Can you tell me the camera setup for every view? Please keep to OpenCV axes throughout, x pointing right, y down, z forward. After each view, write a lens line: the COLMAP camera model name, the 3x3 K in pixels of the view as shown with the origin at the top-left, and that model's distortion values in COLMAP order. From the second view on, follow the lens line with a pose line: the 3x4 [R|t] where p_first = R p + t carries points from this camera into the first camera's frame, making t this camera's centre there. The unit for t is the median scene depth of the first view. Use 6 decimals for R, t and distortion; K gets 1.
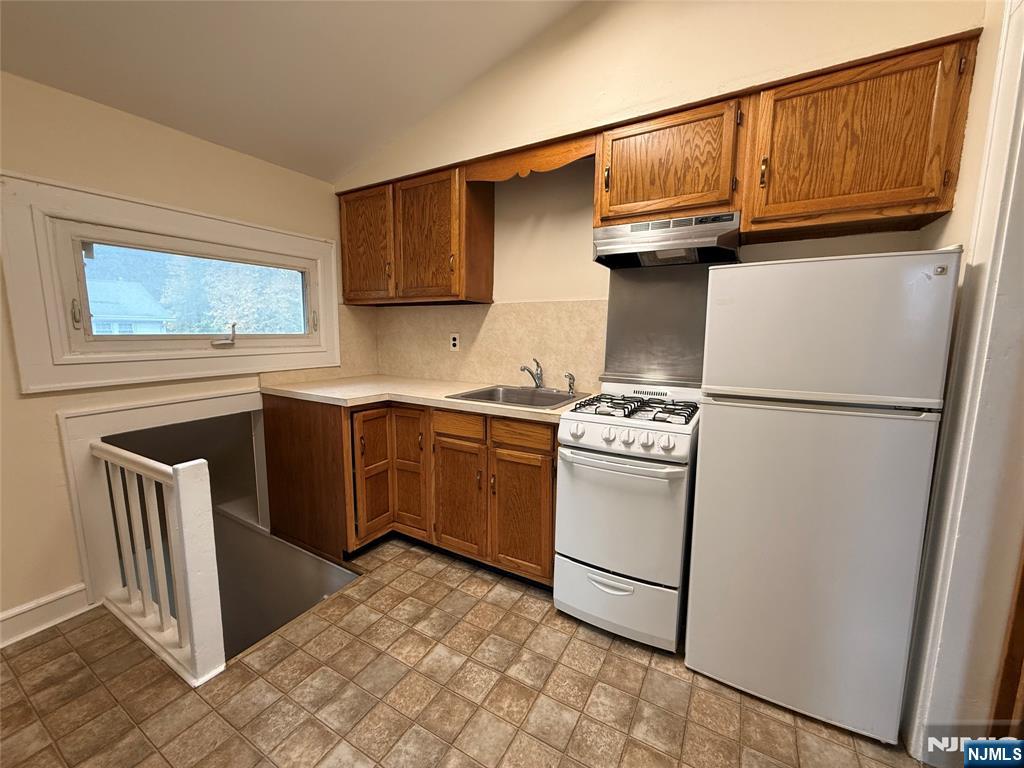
lens RADIAL K [[406.7, 0, 511.0], [0, 406.7, 385.0], [0, 0, 1]] dist [-0.001159, 0.000406]
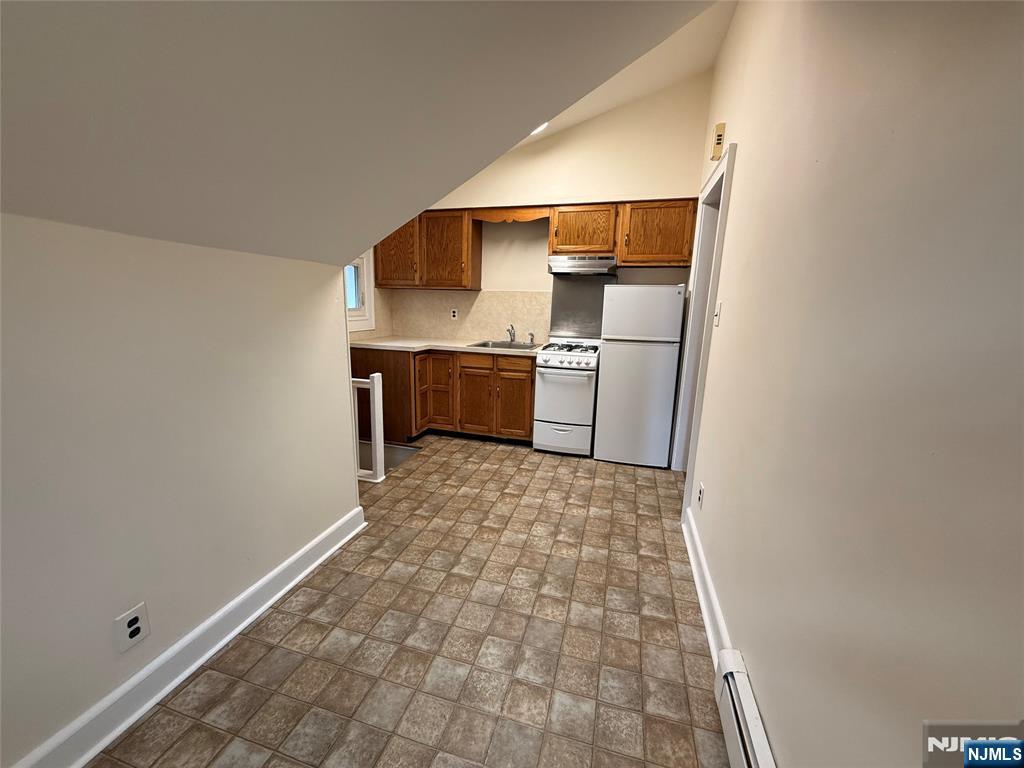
lens RADIAL K [[406.7, 0, 510.9], [0, 406.7, 386.4], [0, 0, 1]] dist [-0.001159, 0.000406]
pose [[0.969752, -0.034635, 0.241622, -0.515094], [0.015208, 0.996532, 0.081810, 0.078688], [-0.243617, -0.075661, 0.966916, -0.975244]]
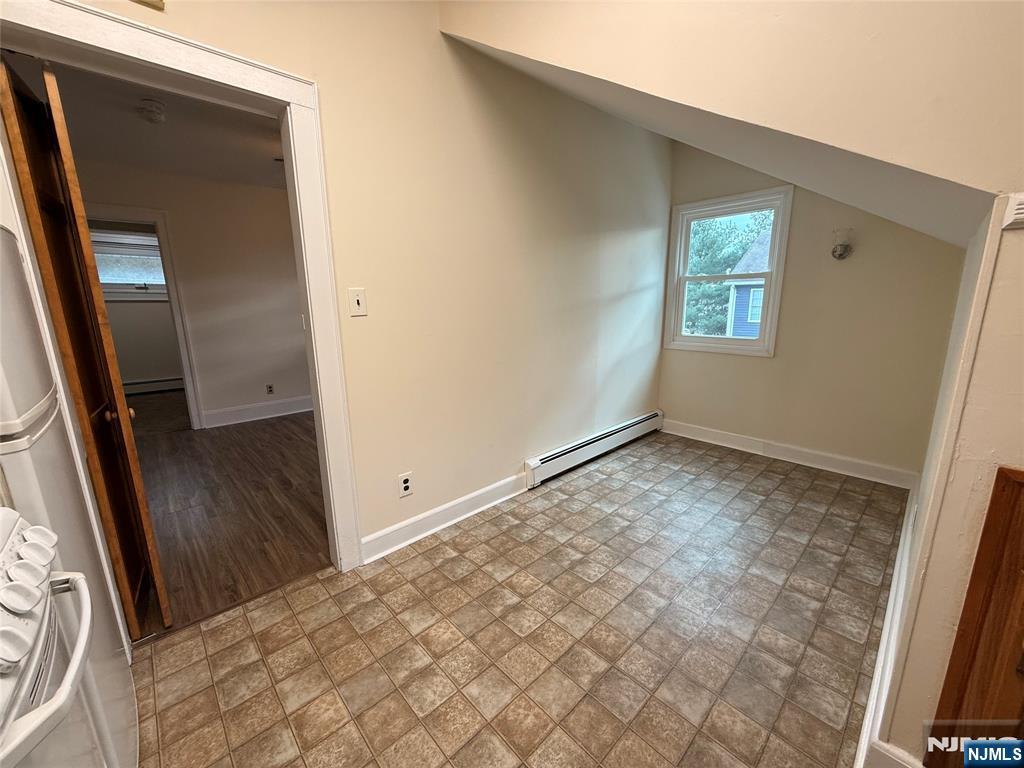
lens RADIAL K [[406.7, 0, 509.3], [0, 406.7, 388.8], [0, 0, 1]] dist [-0.001159, 0.000406]
pose [[-0.956697, -0.054650, 0.285908, -0.291413], [0.046449, 0.940971, 0.335286, -0.162578], [-0.287355, 0.334047, -0.897686, 1.069333]]
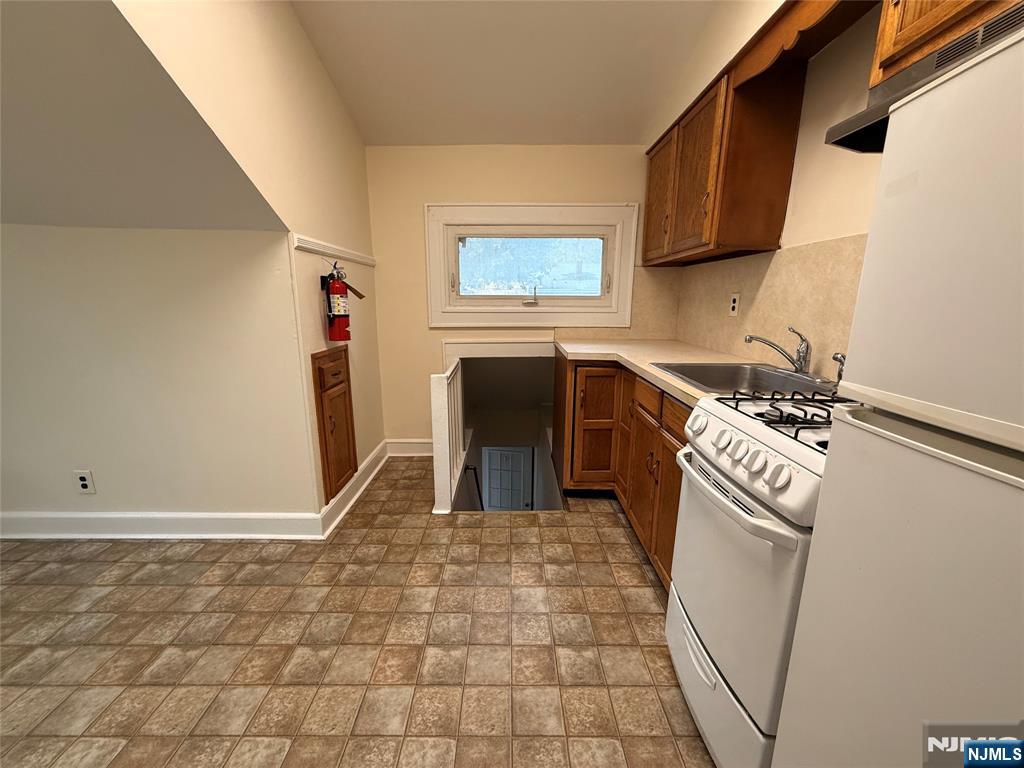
lens RADIAL K [[406.7, 0, 509.0], [0, 406.7, 385.9], [0, 0, 1]] dist [-0.001159, 0.000406]
pose [[0.500901, 0.177229, -0.847165, 0.560804], [-0.116974, 0.983692, 0.136629, -0.009750], [0.857564, 0.030659, 0.513463, 0.353027]]
